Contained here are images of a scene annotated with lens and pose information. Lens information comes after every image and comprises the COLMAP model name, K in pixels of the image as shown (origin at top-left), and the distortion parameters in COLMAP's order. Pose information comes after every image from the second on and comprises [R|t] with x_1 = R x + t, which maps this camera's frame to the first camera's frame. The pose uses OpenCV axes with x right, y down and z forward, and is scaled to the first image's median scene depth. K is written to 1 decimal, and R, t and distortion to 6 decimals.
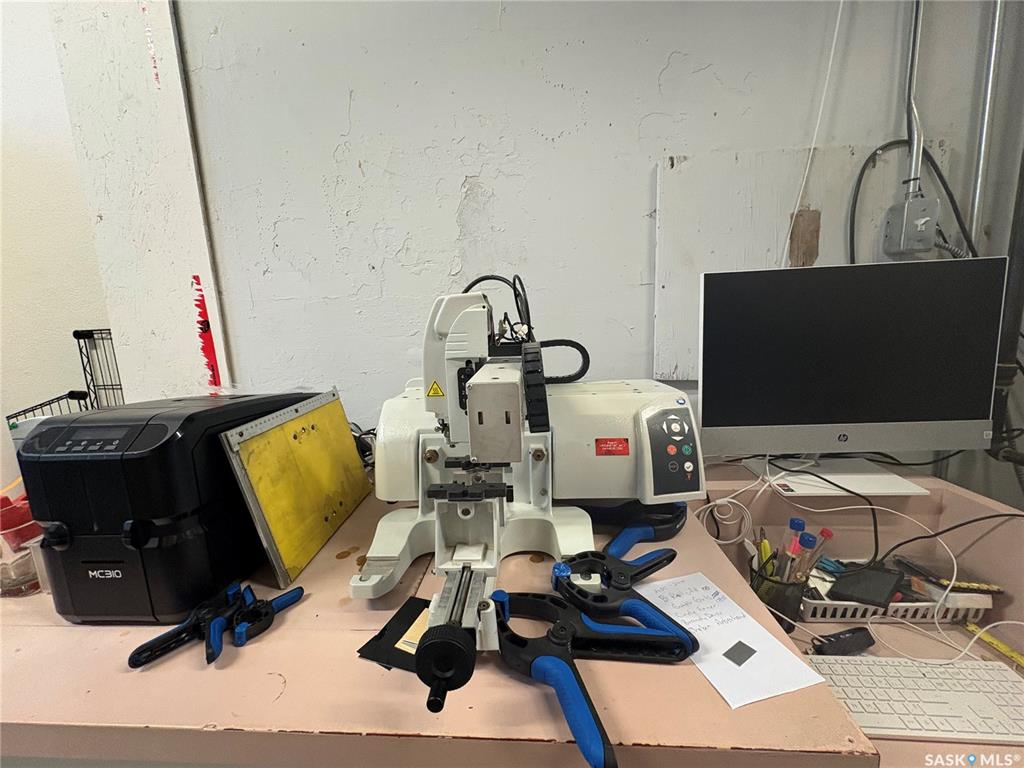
lens RADIAL K [[407.6, 0, 509.7], [0, 407.6, 377.0], [0, 0, 1]] dist [0.000841, -0.000309]
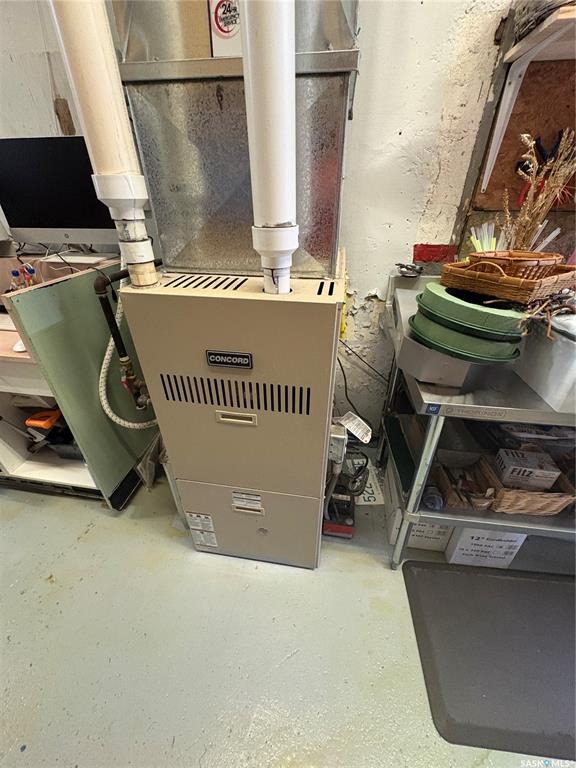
lens RADIAL K [[305.7, 0, 290.2], [0, 305.7, 384.9], [0, 0, 1]] dist [0.000841, -0.000309]
pose [[0.995949, 0.075843, -0.048298, 2.087786], [-0.050276, 0.915056, 0.400181, 0.158465], [0.074547, -0.396132, 0.915162, -0.691024]]
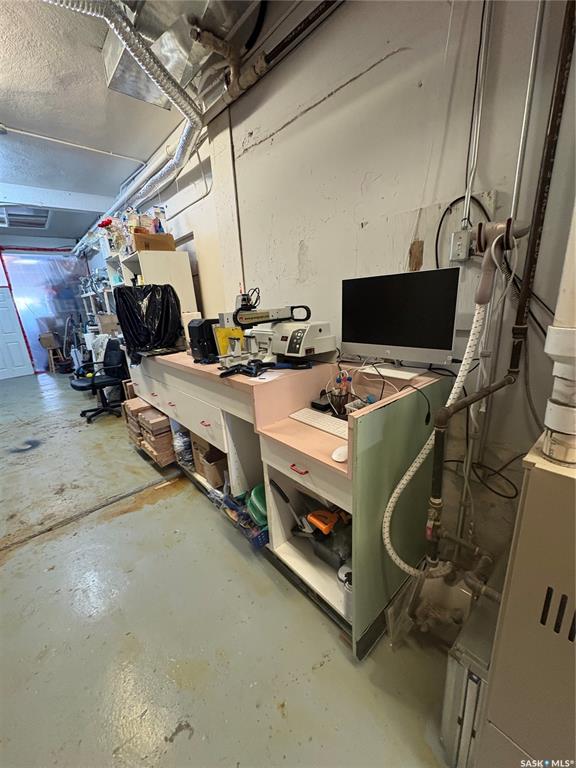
lens RADIAL K [[305.7, 0, 290.2], [0, 305.7, 385.6], [0, 0, 1]] dist [0.000841, -0.000309]
pose [[0.715650, 0.192821, -0.671316, 1.574029], [-0.084666, 0.978000, 0.190652, 0.051156], [0.693308, -0.079602, 0.716231, -0.606975]]
